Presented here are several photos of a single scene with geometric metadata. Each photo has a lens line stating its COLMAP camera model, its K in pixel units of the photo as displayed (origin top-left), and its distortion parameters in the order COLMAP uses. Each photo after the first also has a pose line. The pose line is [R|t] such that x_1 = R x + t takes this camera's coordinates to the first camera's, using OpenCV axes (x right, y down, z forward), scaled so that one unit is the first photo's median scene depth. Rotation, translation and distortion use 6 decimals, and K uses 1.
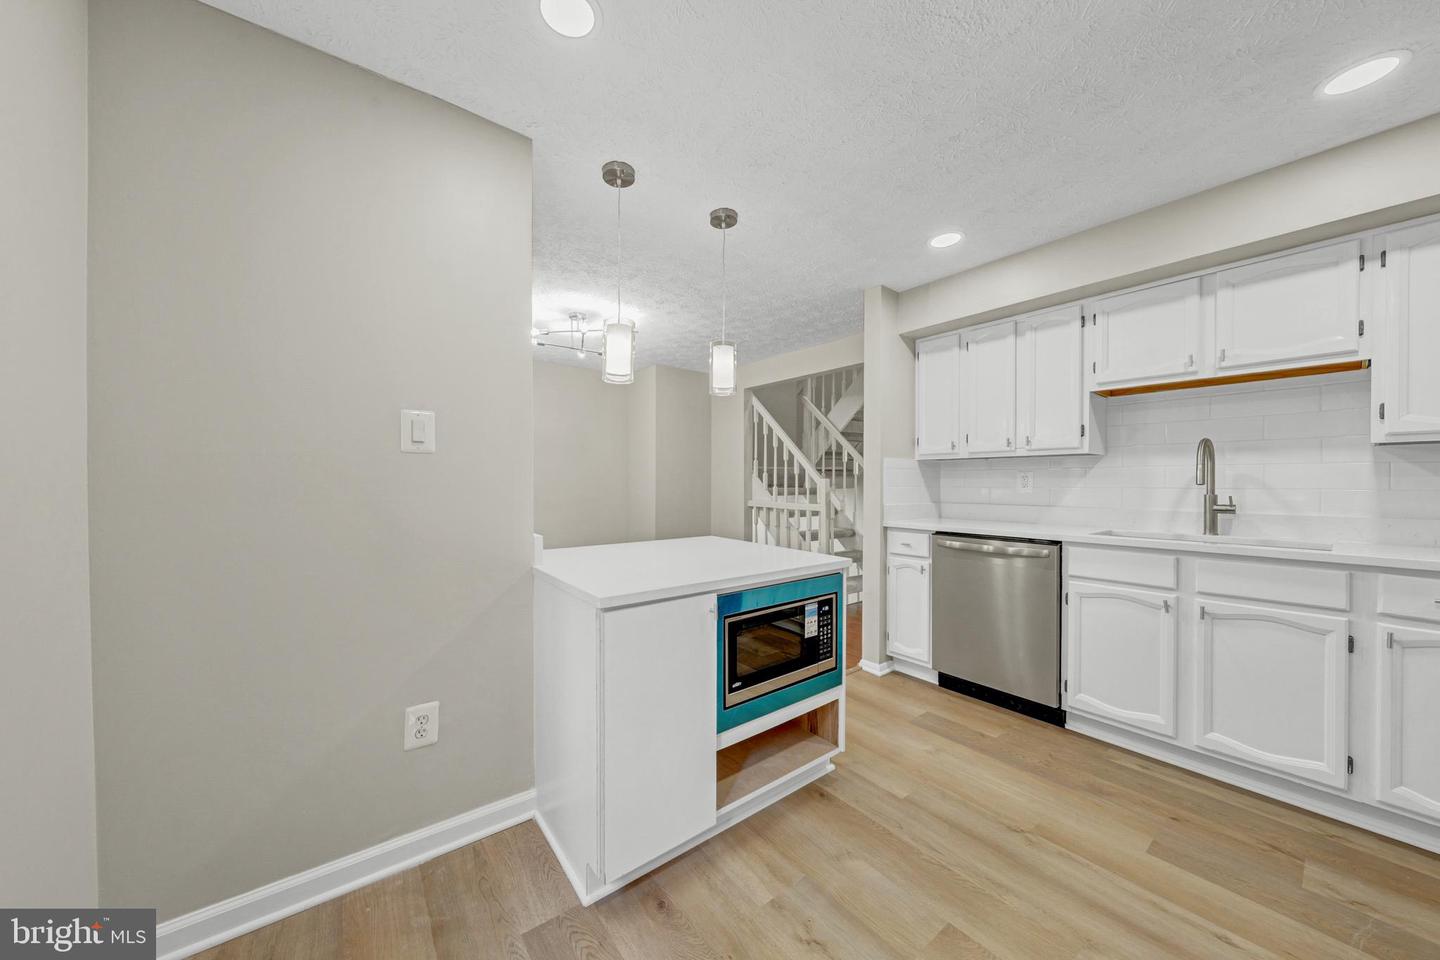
lens RADIAL K [[489.1, 0, 716.5], [0, 489.1, 483.2], [0, 0, 1]] dist [0.001087, -0.000649]
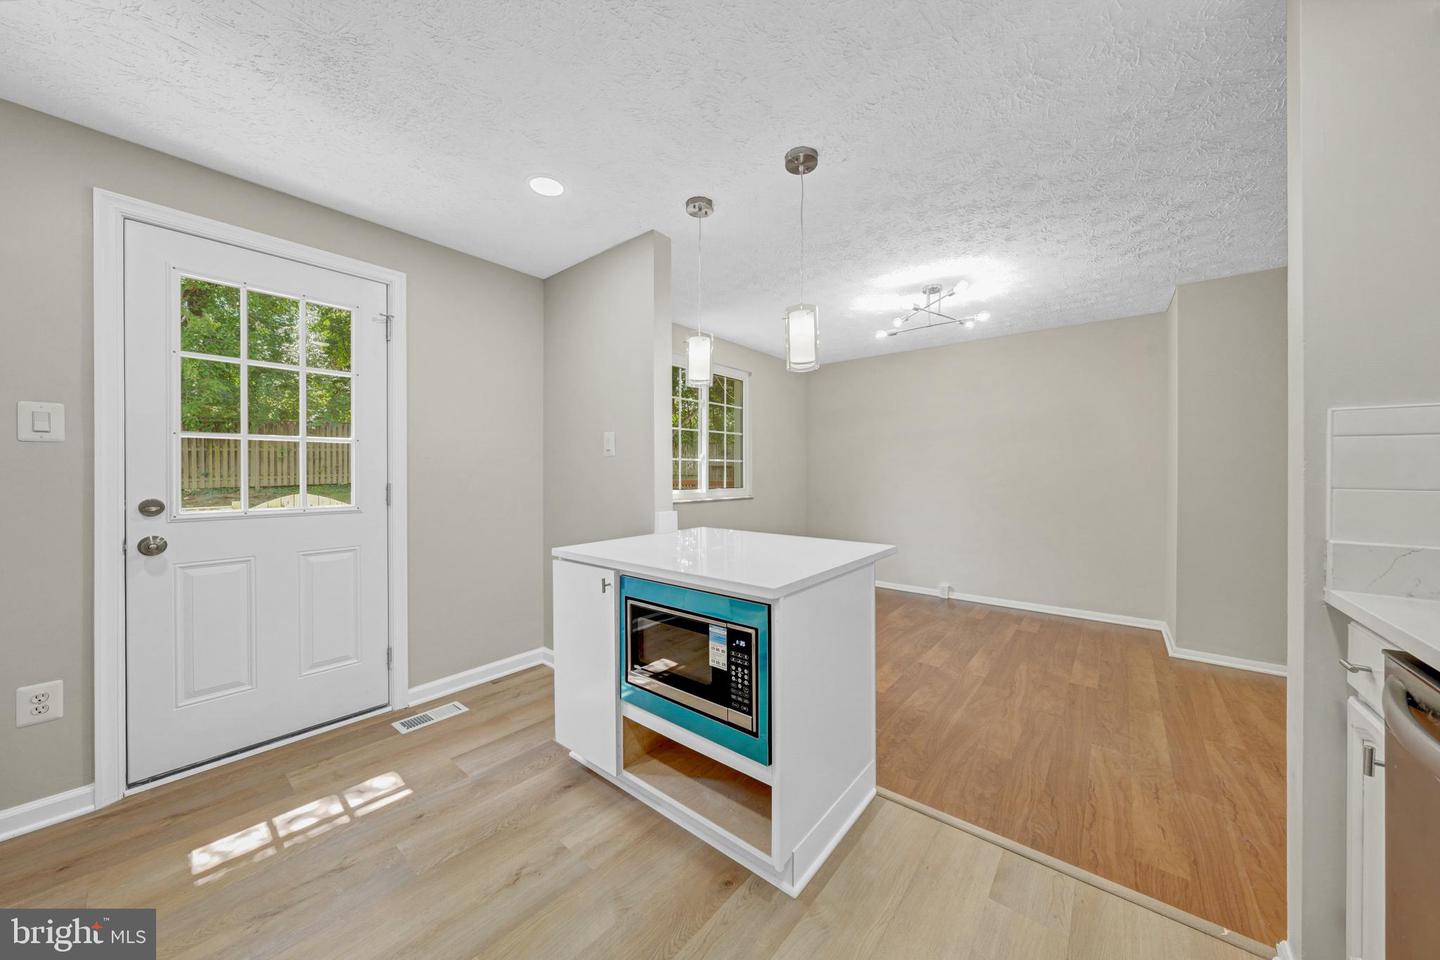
lens RADIAL K [[489.1, 0, 718.6], [0, 489.1, 474.1], [0, 0, 1]] dist [0.001087, -0.000649]
pose [[0.225944, 0.000534, -0.974140, 0.940766], [-0.007277, 0.999973, -0.001140, -0.001057], [0.974113, 0.007347, 0.225942, 0.794684]]
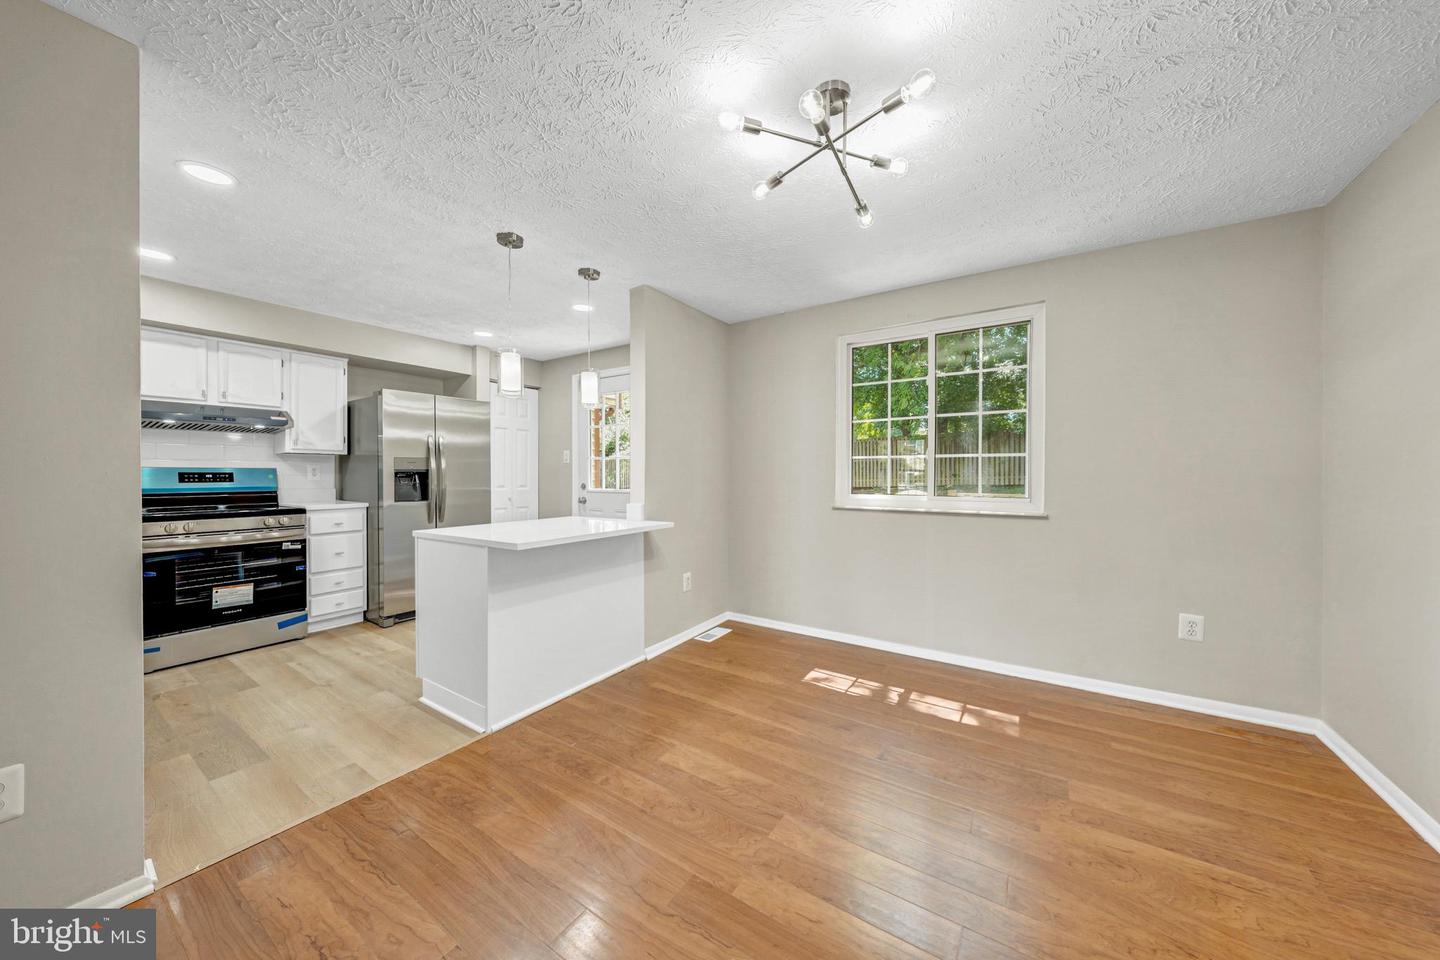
lens RADIAL K [[489.1, 0, 715.7], [0, 489.1, 478.0], [0, 0, 1]] dist [0.001087, -0.000649]
pose [[-0.947442, 0.000520, -0.319927, -0.083071], [-0.004750, 0.999866, 0.015692, -0.016709], [0.319892, 0.016387, -0.947312, 2.610711]]
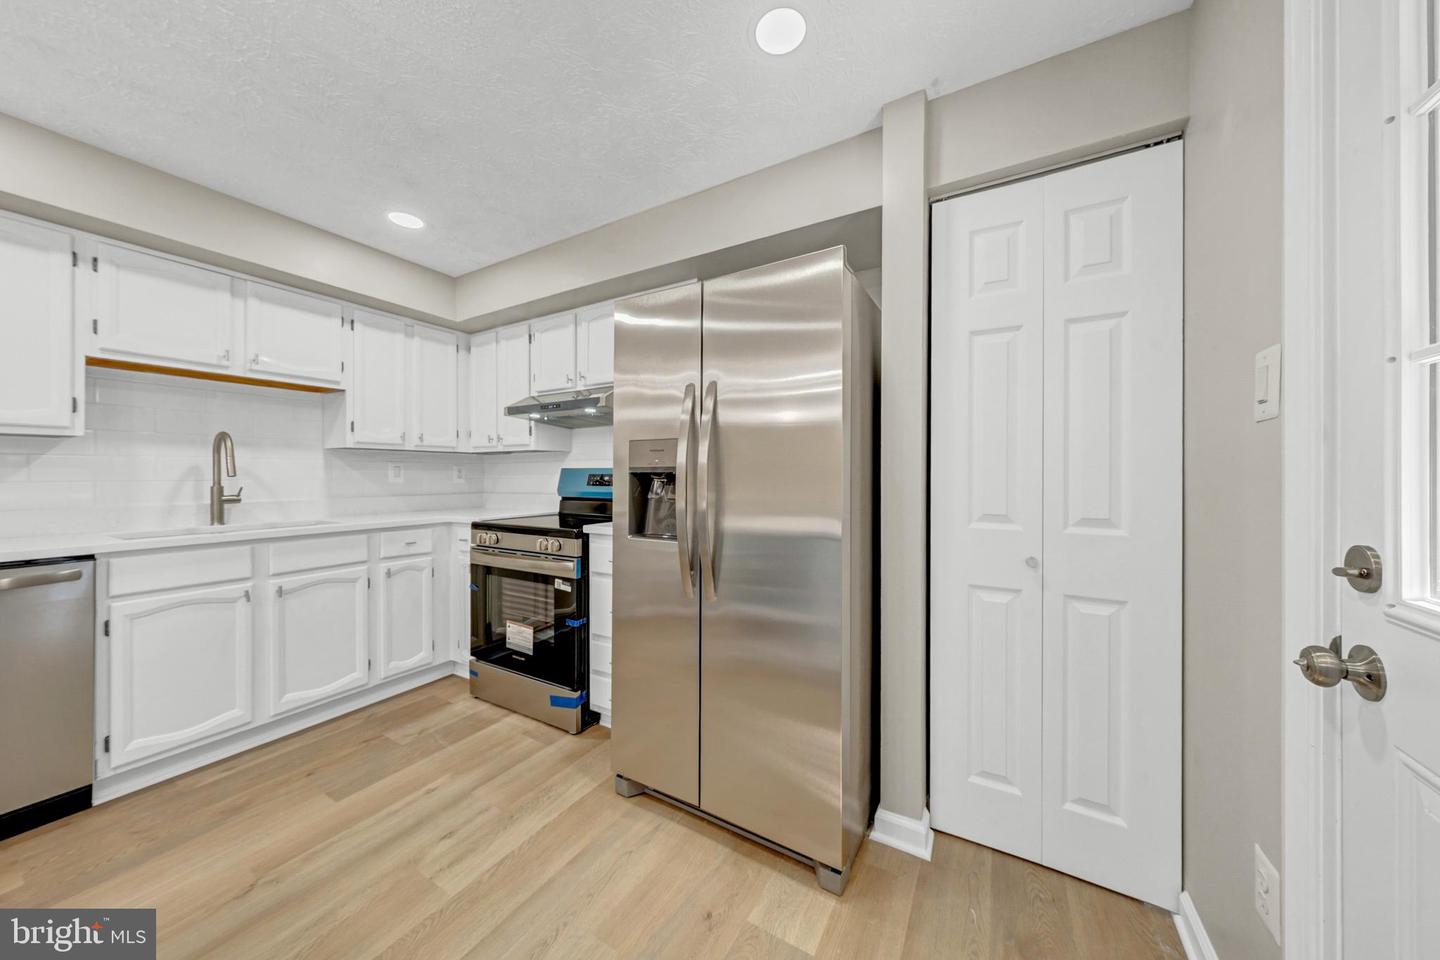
lens RADIAL K [[489.1, 0, 710.1], [0, 489.1, 469.8], [0, 0, 1]] dist [0.001087, -0.000649]
pose [[-0.370360, 0.007067, 0.928861, -0.408678], [0.003859, 0.999974, -0.006070, -0.001187], [-0.928880, 0.001337, -0.370378, 0.510188]]
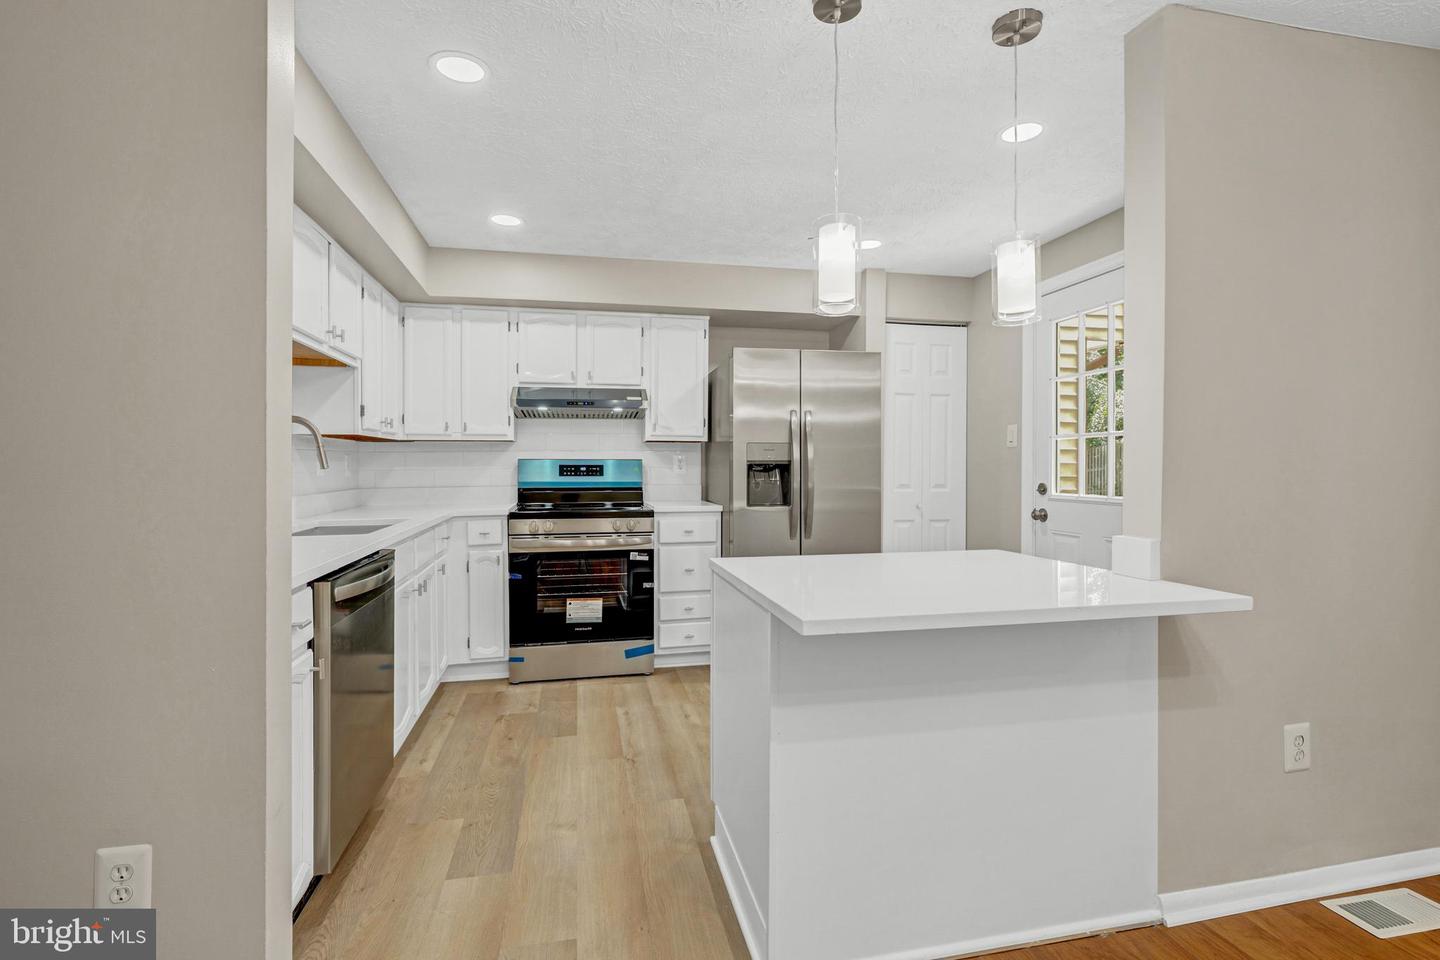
lens RADIAL K [[662.1, 0, 714.6], [0, 662.1, 471.3], [0, 0, 1]] dist [0.003006, 0.000013]
pose [[-0.901383, -0.004833, 0.432996, -0.224102], [0.002037, 0.999879, 0.015401, -0.011215], [-0.433018, 0.014764, -0.901265, 2.064532]]
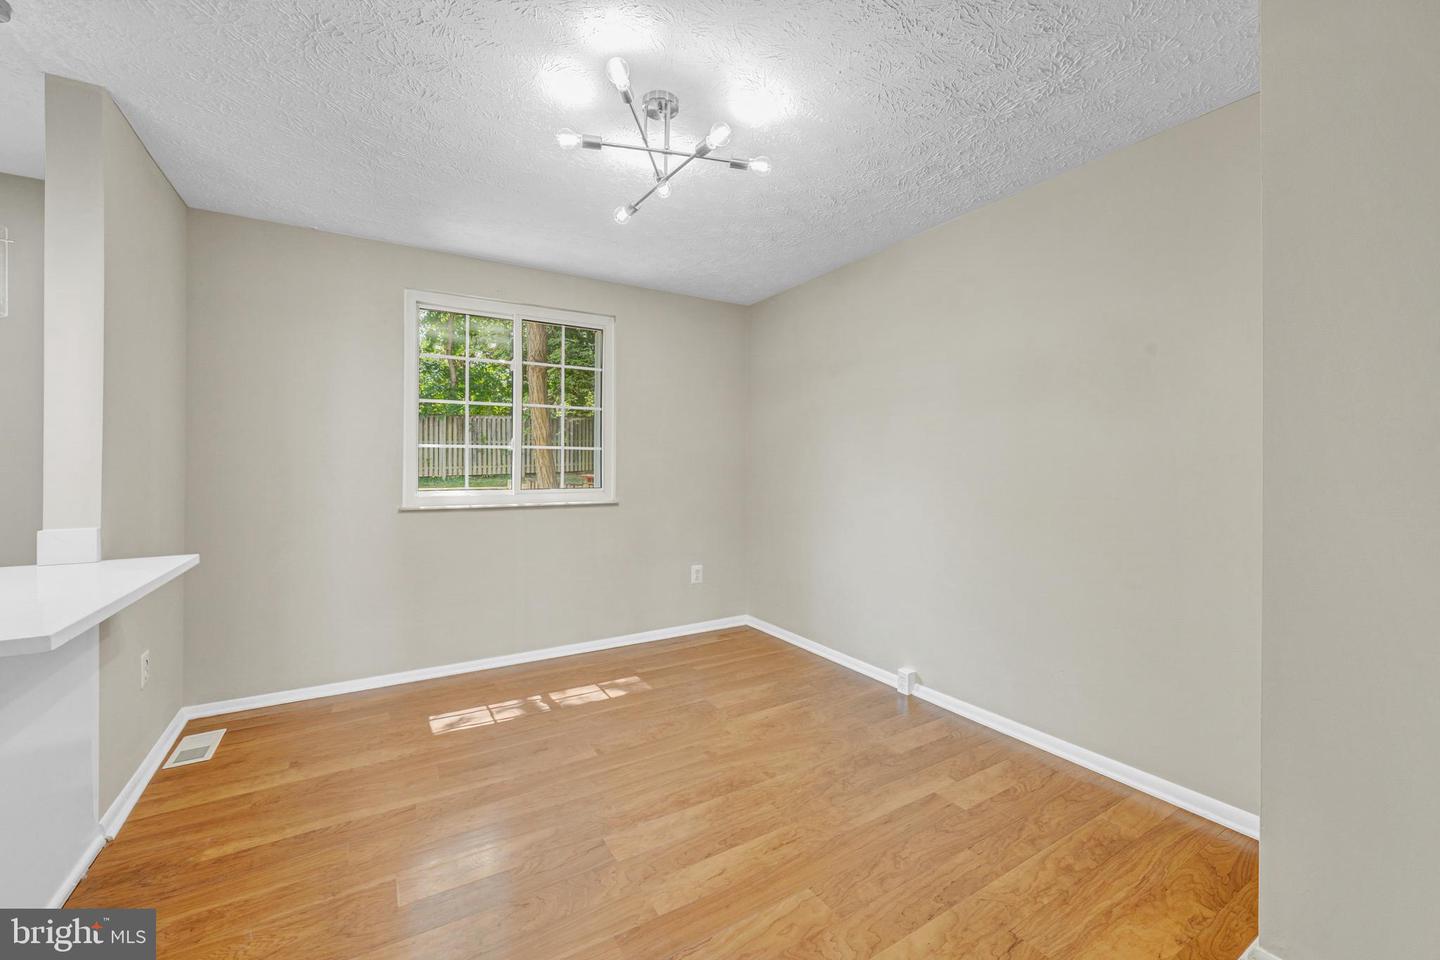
lens RADIAL K [[575.9, 0, 715.9], [0, 575.9, 463.2], [0, 0, 1]] dist [0.001698, -0.000293]
pose [[-0.110658, -0.007846, -0.993828, 0.455186], [-0.009543, 0.999931, -0.006832, -0.010857], [0.993813, 0.008728, -0.110725, 2.101211]]
